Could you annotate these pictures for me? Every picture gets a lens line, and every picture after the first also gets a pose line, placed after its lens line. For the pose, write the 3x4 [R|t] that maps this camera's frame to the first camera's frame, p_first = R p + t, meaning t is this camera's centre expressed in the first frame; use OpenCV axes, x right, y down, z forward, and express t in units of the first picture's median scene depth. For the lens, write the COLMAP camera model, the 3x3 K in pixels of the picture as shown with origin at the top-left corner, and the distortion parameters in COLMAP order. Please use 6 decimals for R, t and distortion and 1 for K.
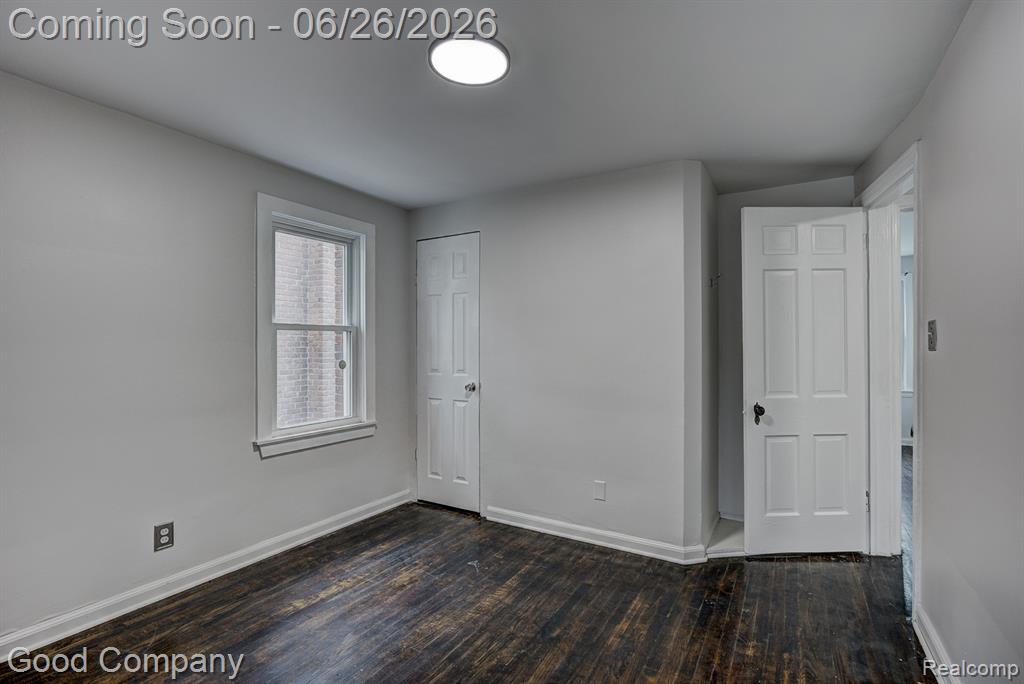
lens RADIAL K [[501.7, 0, 505.4], [0, 501.7, 347.4], [0, 0, 1]] dist [-0.017178, 0.014109]
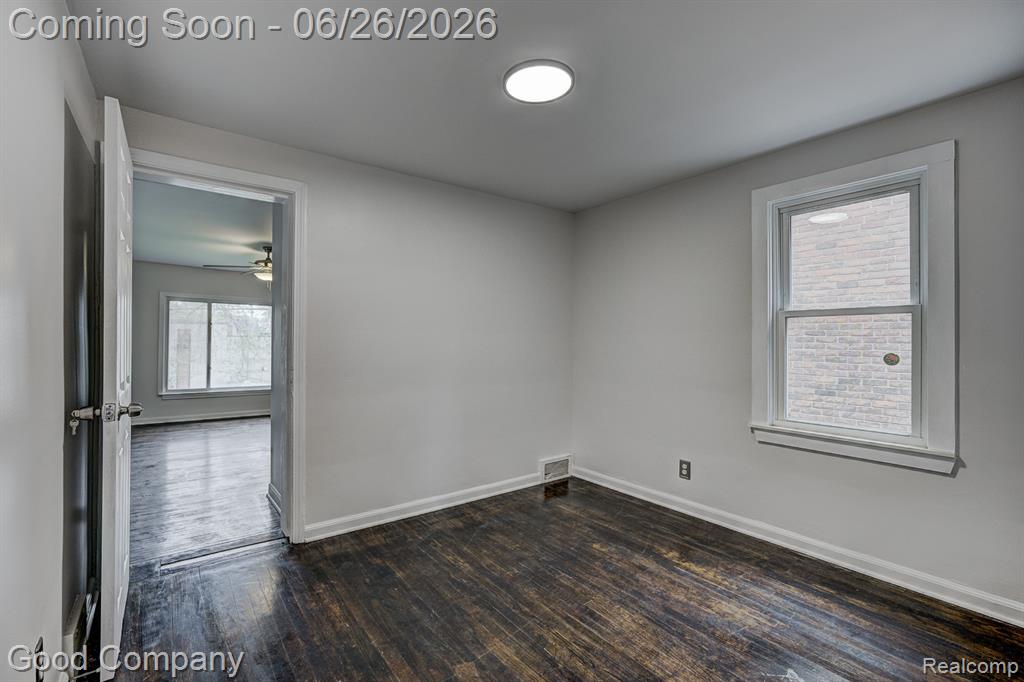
lens RADIAL K [[460.2, 0, 503.5], [0, 460.2, 336.8], [0, 0, 1]] dist [0.004754, 0.001808]
pose [[-0.395430, -0.003504, -0.918489, 0.711488], [-0.002534, 0.999993, -0.002724, 0.006671], [0.918493, 0.001250, -0.395436, 1.029367]]
